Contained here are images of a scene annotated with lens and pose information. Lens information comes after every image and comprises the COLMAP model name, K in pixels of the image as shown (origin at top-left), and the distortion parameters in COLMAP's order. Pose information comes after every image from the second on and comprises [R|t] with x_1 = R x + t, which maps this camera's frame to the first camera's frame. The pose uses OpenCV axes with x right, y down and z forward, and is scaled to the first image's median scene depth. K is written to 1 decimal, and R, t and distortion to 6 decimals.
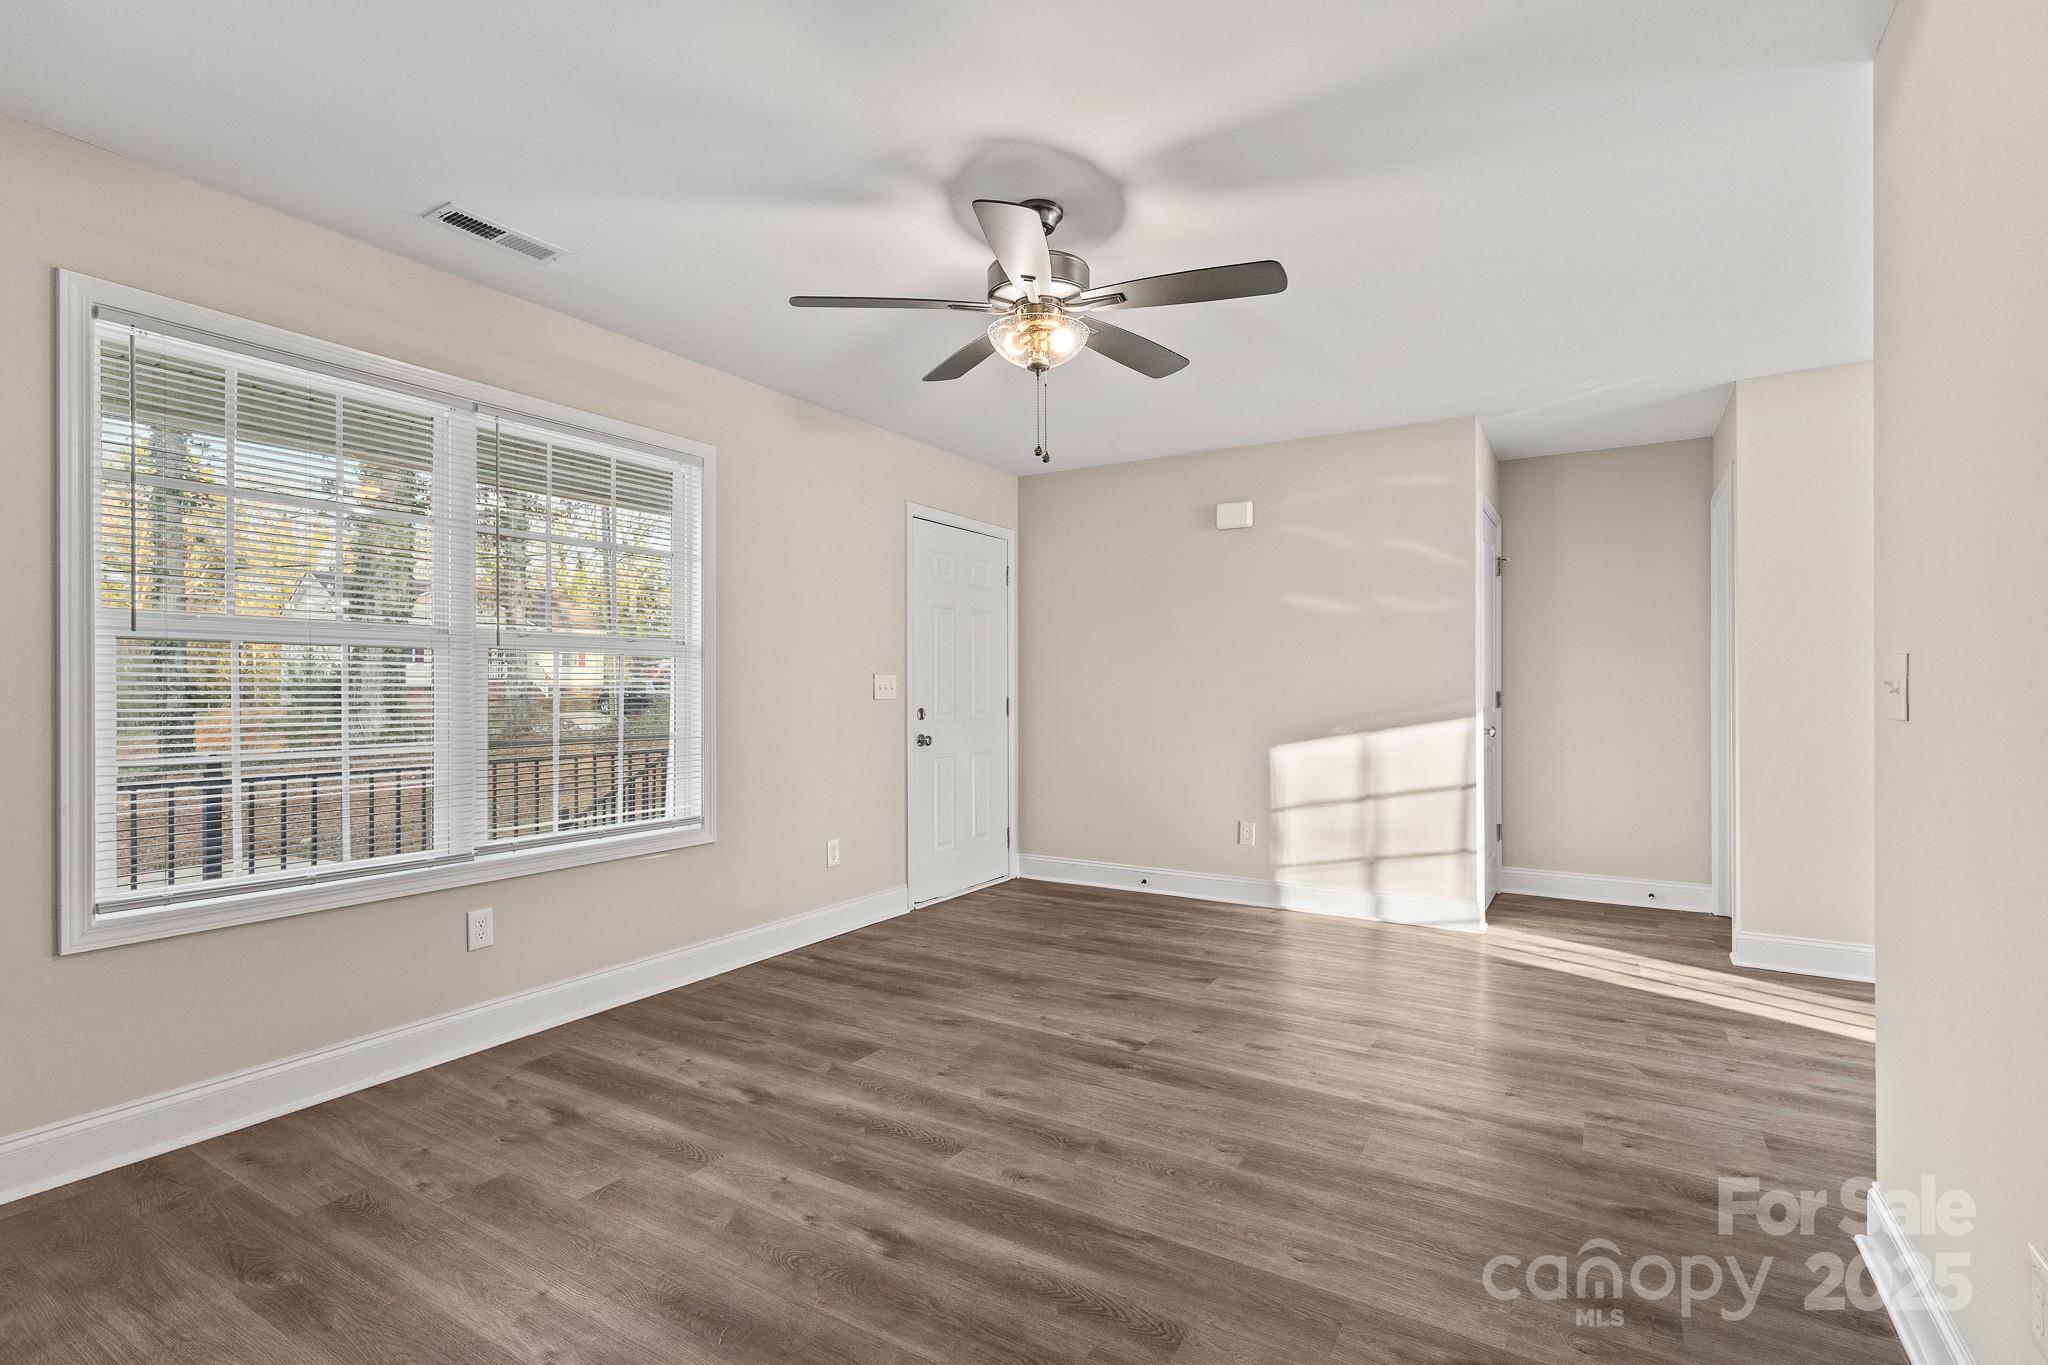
lens RADIAL K [[962.8, 0, 1033.0], [0, 962.8, 683.8], [0, 0, 1]] dist [0.003516, -0.000261]
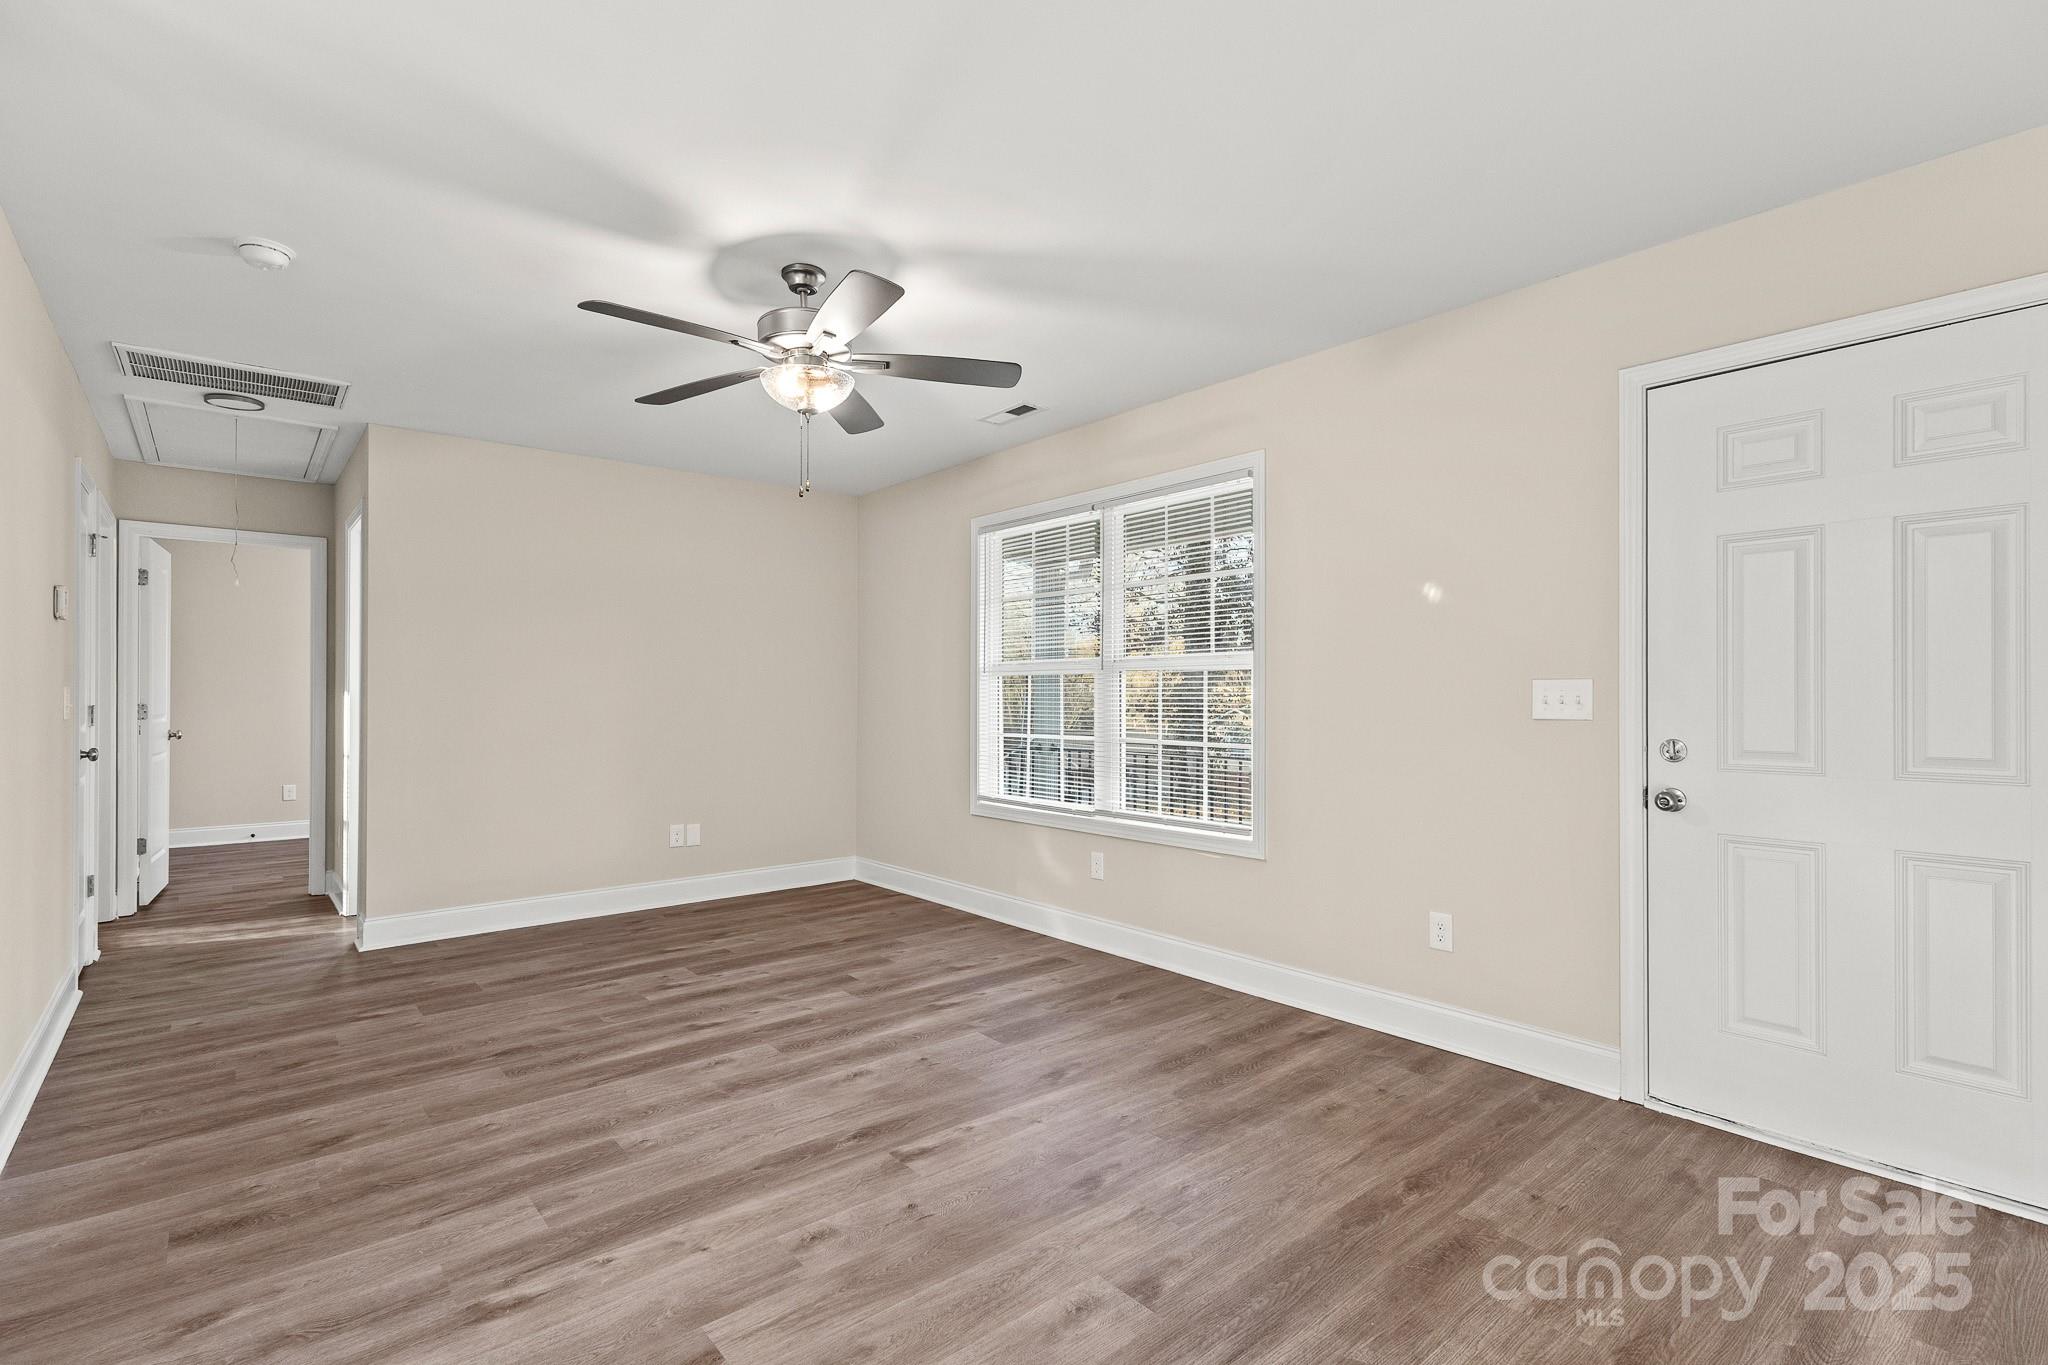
lens RADIAL K [[962.8, 0, 1017.2], [0, 962.8, 688.3], [0, 0, 1]] dist [0.003516, -0.000261]
pose [[-0.336181, -0.009006, -0.941754, 0.708794], [0.003244, 0.999937, -0.010720, 0.002277], [0.941792, -0.006659, -0.336131, 1.169589]]
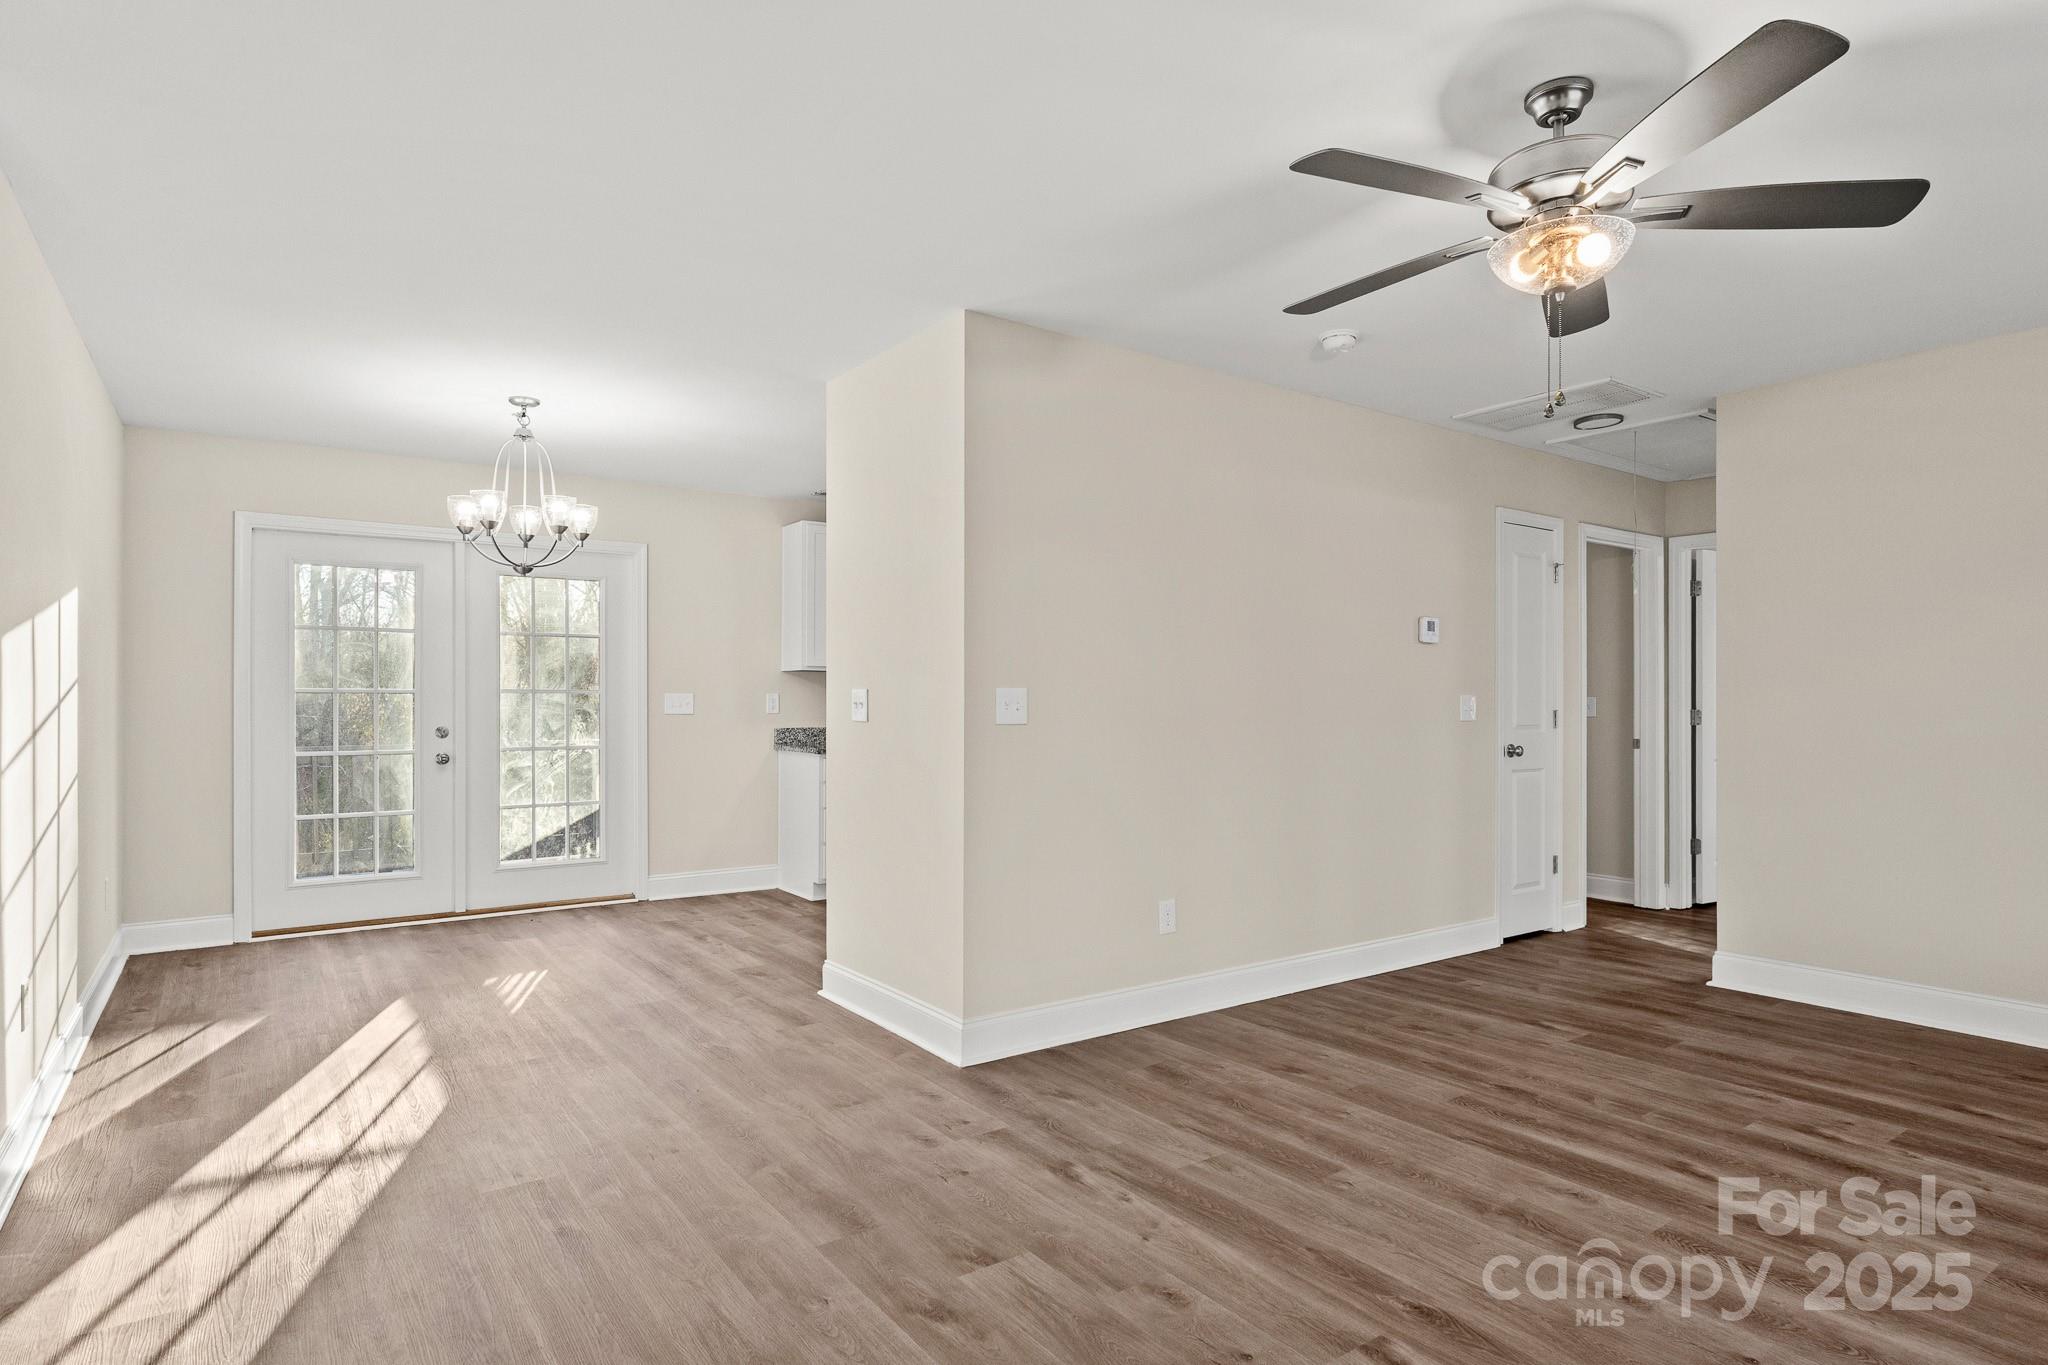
lens RADIAL K [[1084.9, 0, 1023.7], [0, 1084.9, 690.7], [0, 0, 1]] dist [0.000536, -0.001335]
pose [[-0.912450, 0.001981, 0.409184, 0.031047], [-0.003190, 0.999923, -0.011955, -0.000764], [-0.409176, -0.012214, -0.912374, 1.441856]]
